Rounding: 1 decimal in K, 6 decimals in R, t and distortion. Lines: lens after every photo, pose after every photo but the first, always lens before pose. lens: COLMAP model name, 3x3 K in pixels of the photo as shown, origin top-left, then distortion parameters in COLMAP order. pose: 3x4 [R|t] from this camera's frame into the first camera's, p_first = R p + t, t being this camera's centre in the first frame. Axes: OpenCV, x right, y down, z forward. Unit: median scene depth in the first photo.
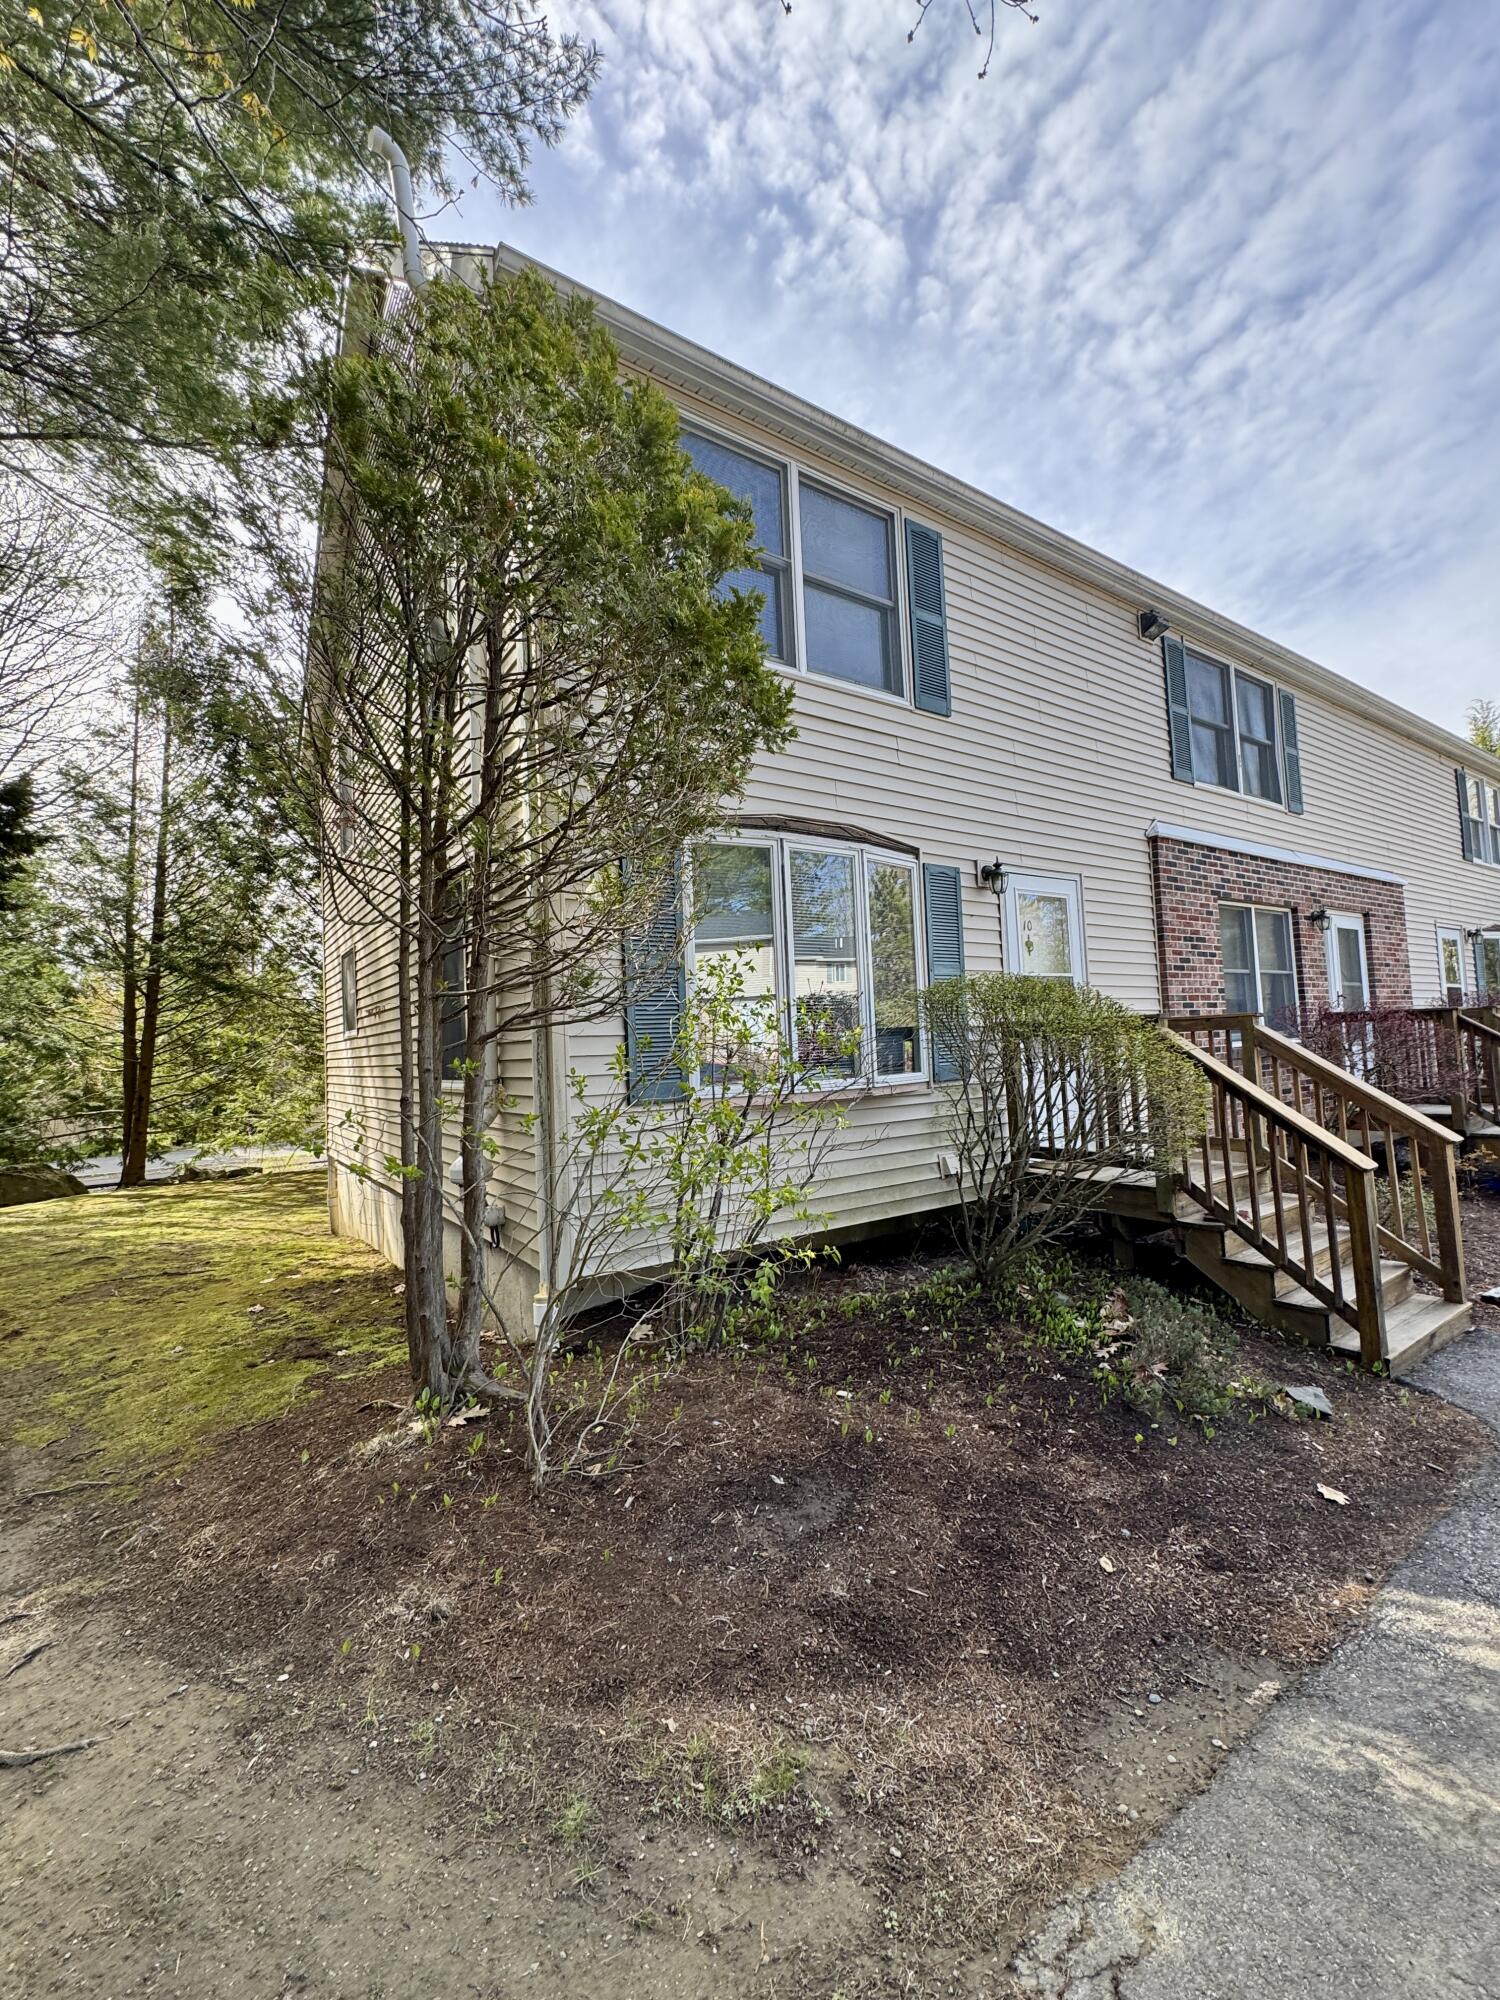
lens RADIAL K [[885.2, 0, 750.0], [0, 885.2, 1000.0], [0, 0, 1]] dist [-0.016690, -0.000014]
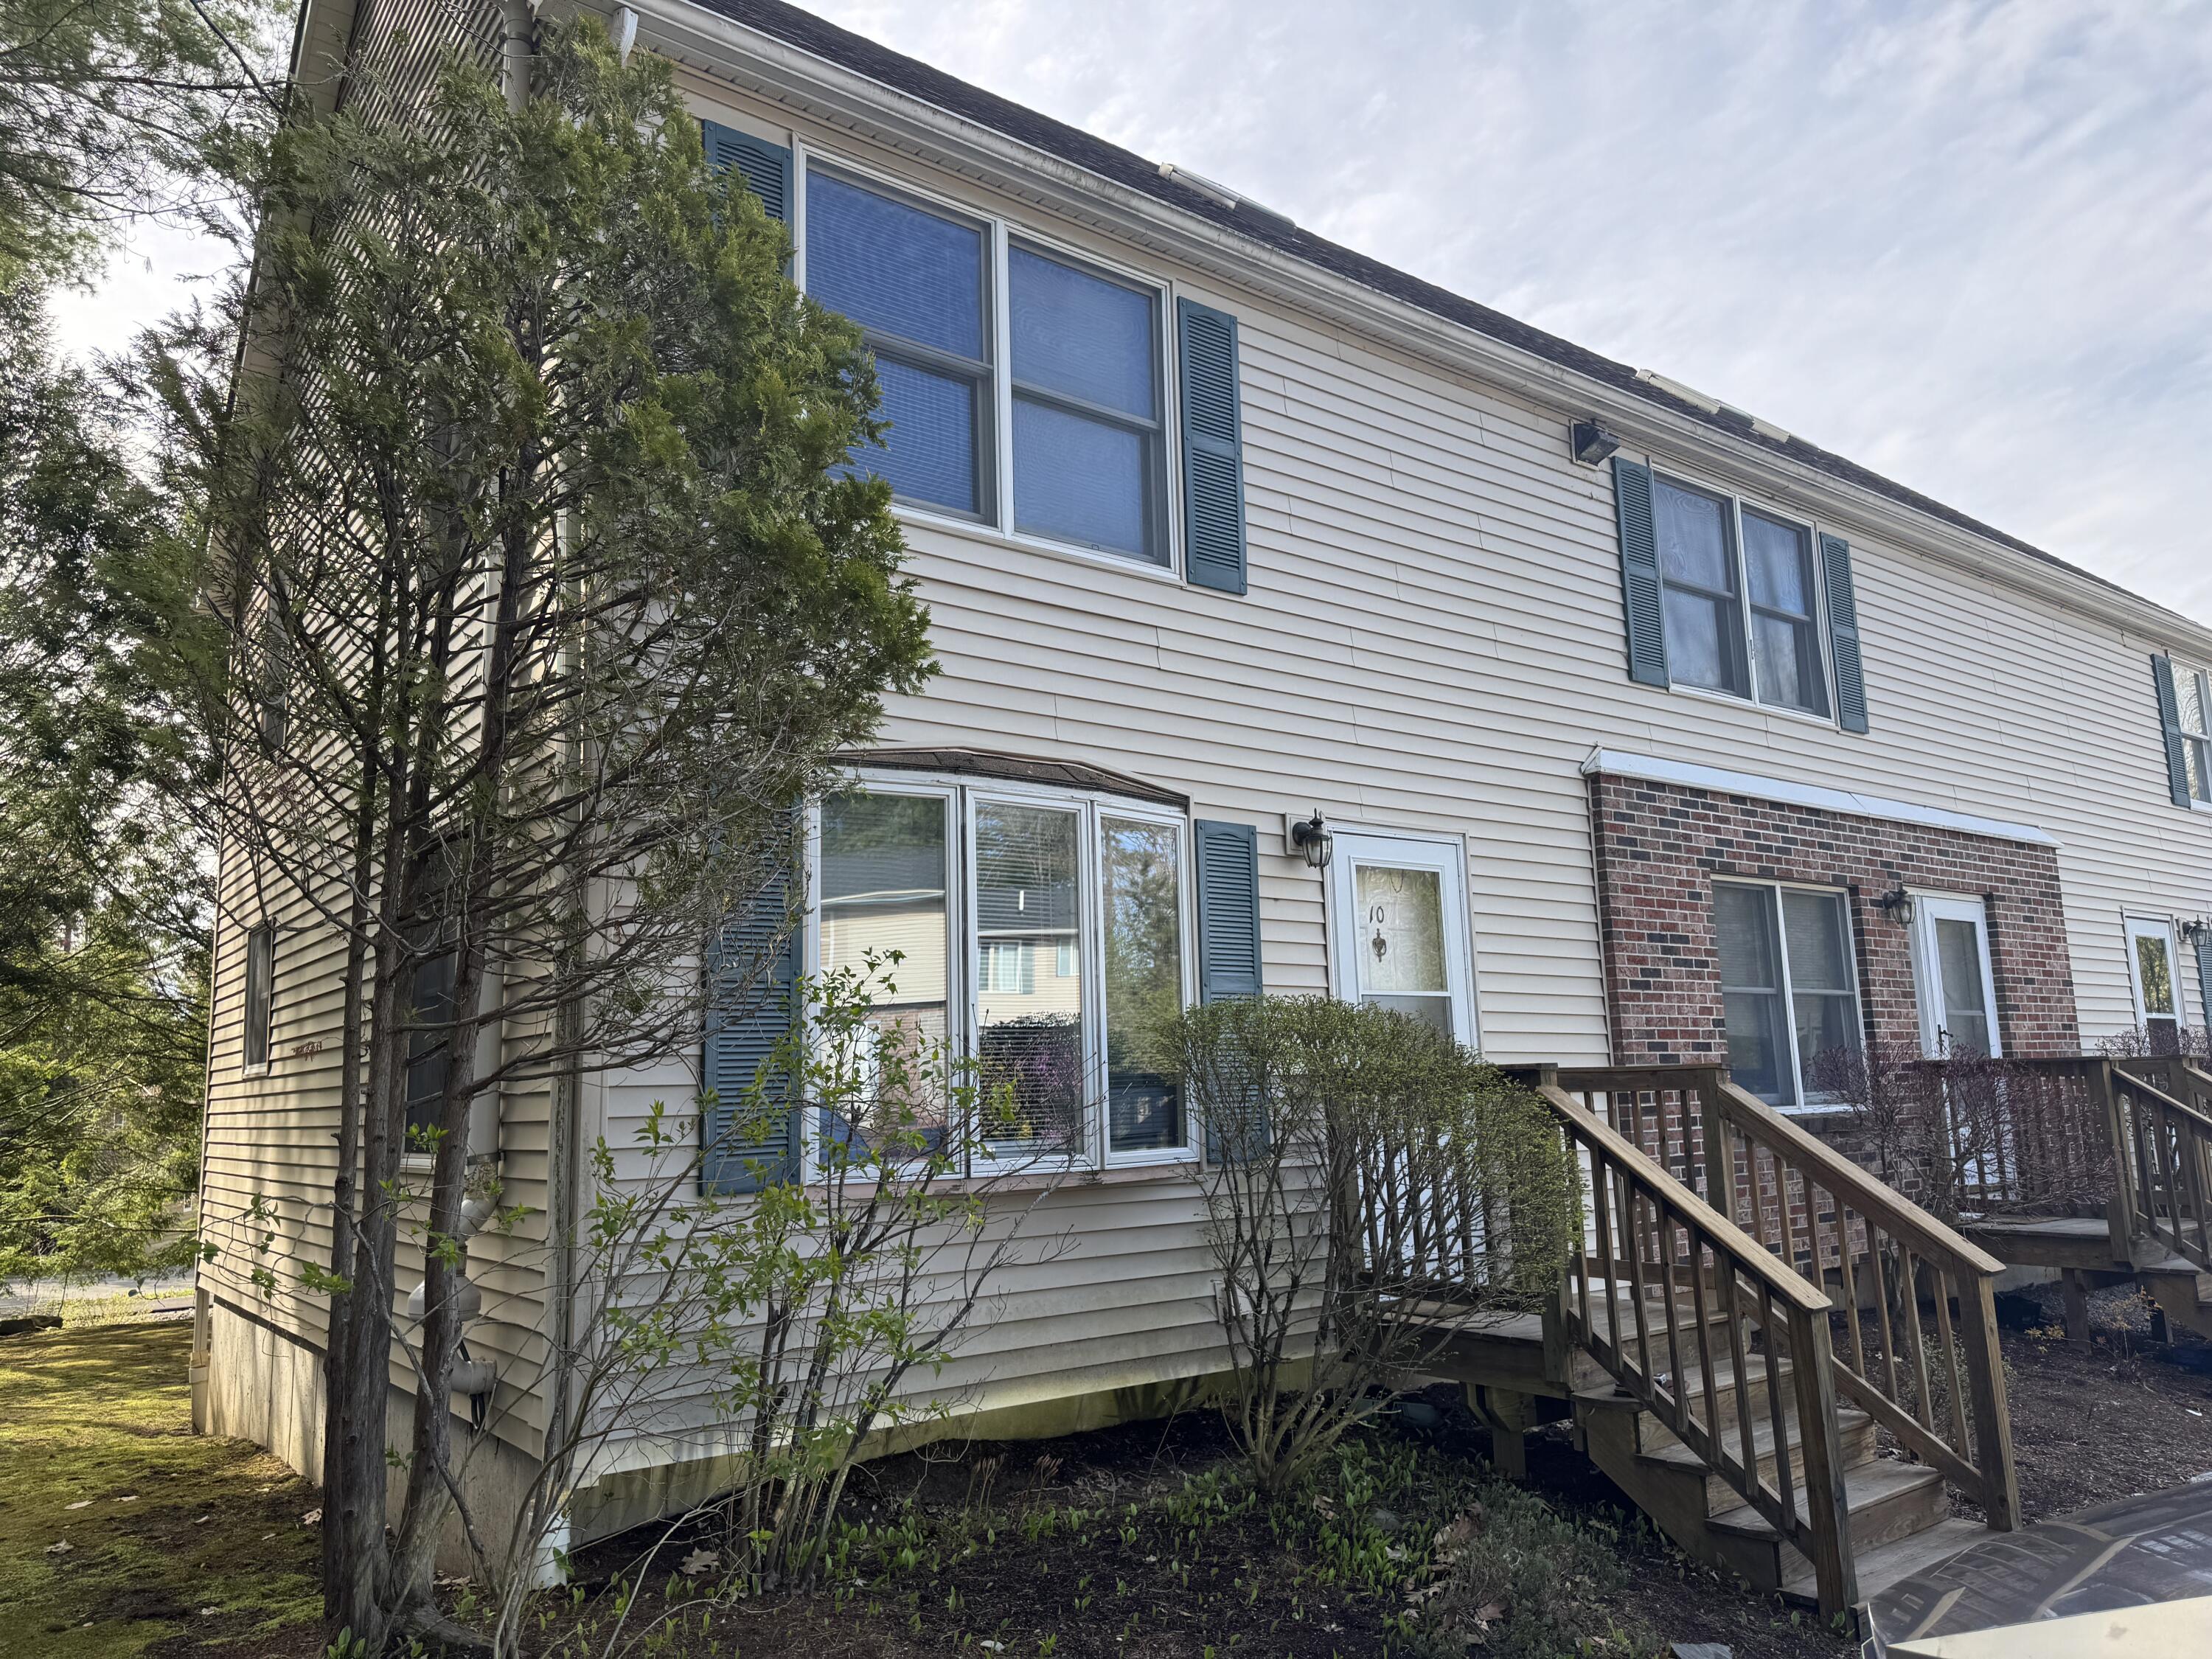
lens RADIAL K [[1652.7, 0, 1106.0], [0, 1652.7, 829.5], [0, 0, 1]] dist [0.045620, -0.078067]
pose [[0.998710, 0.022652, 0.045438, 0.059335], [-0.017646, 0.994028, -0.107690, -0.012968], [-0.047606, 0.106749, 0.993146, -0.147846]]
